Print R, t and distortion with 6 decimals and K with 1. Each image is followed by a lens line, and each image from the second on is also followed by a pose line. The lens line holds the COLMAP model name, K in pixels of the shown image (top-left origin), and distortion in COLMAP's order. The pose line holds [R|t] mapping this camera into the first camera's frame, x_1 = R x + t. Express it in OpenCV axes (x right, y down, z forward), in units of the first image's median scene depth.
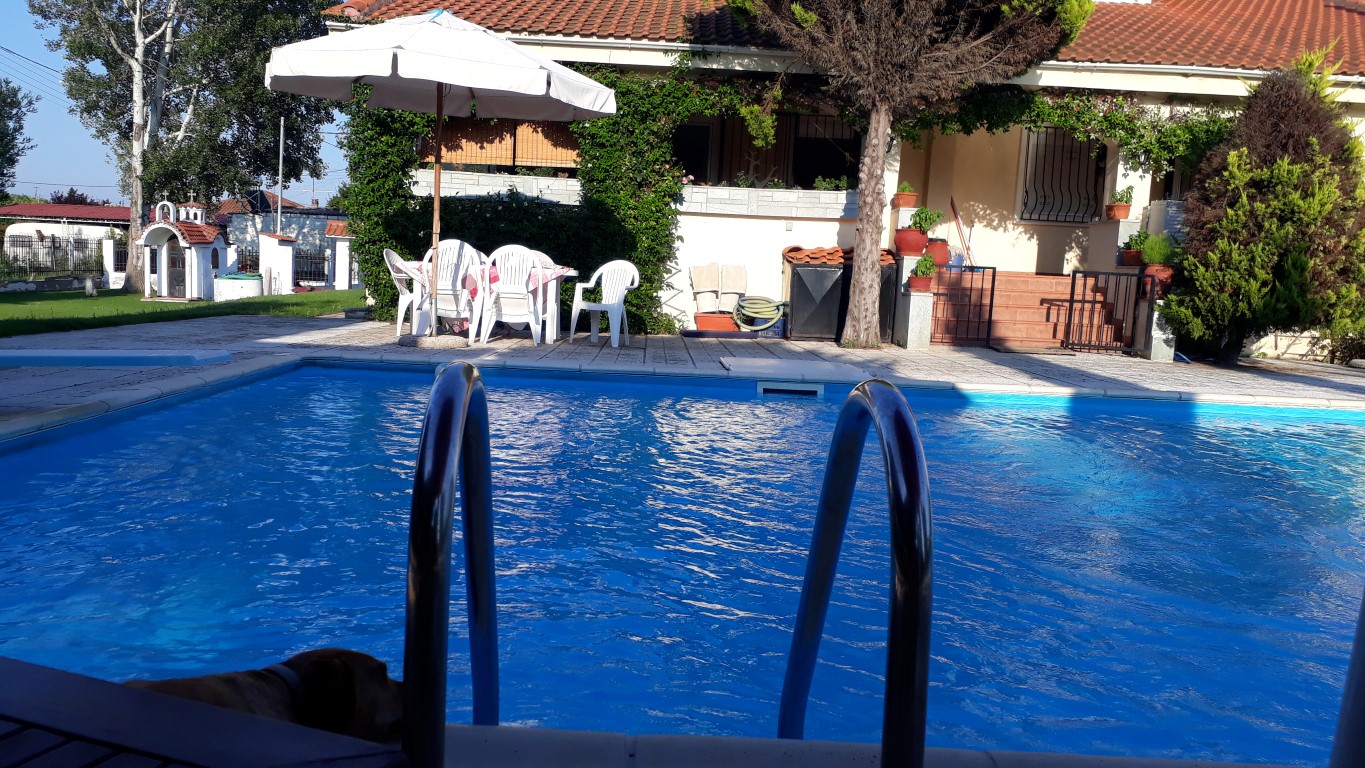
lens RADIAL K [[1095.4, 0, 682.6], [0, 1095.4, 389.2], [0, 0, 1]] dist [0.039548, -0.020622]
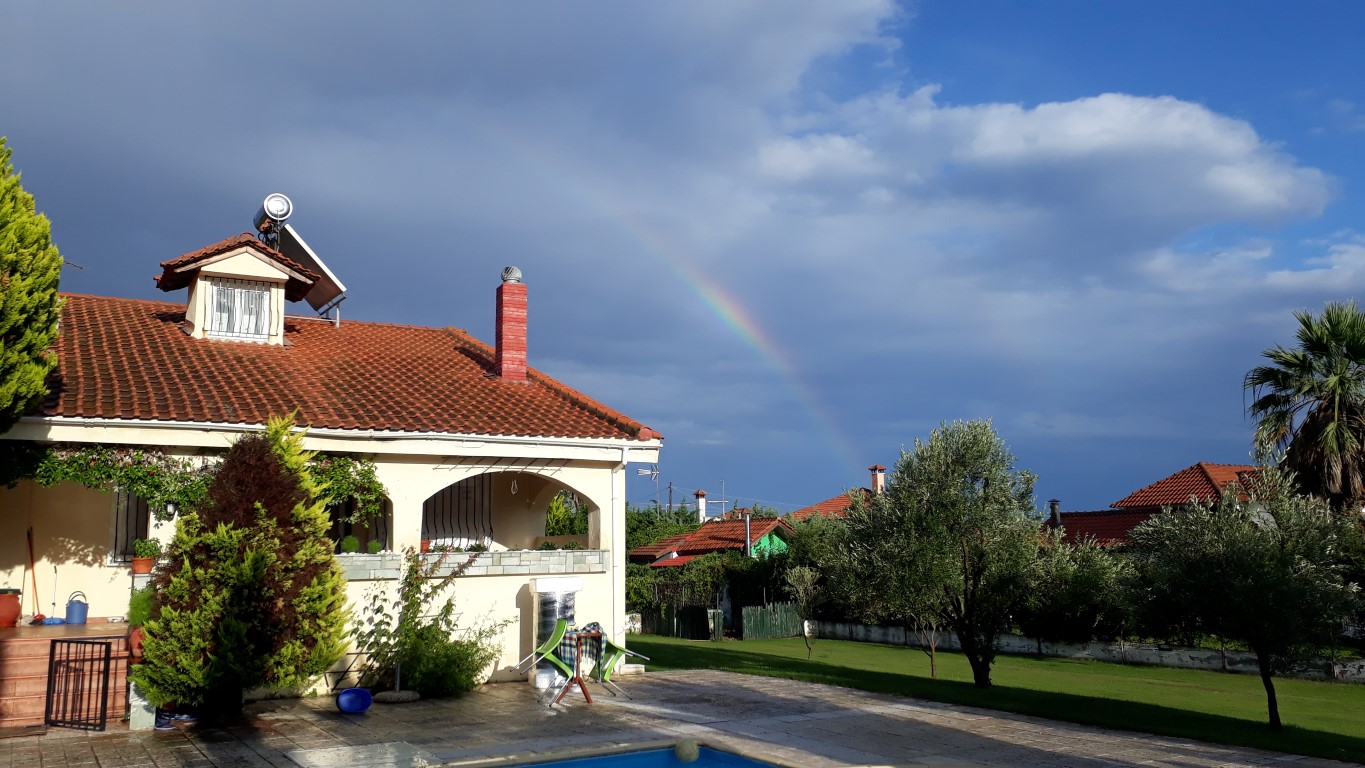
lens RADIAL K [[1095.4, 0, 641.0], [0, 1095.4, 396.6], [0, 0, 1]] dist [0.039548, -0.020622]
pose [[0.901431, 0.004171, 0.432903, 0.372834], [0.089369, 0.976623, -0.195501, -0.074120], [-0.423598, 0.214919, 0.879986, -0.074767]]
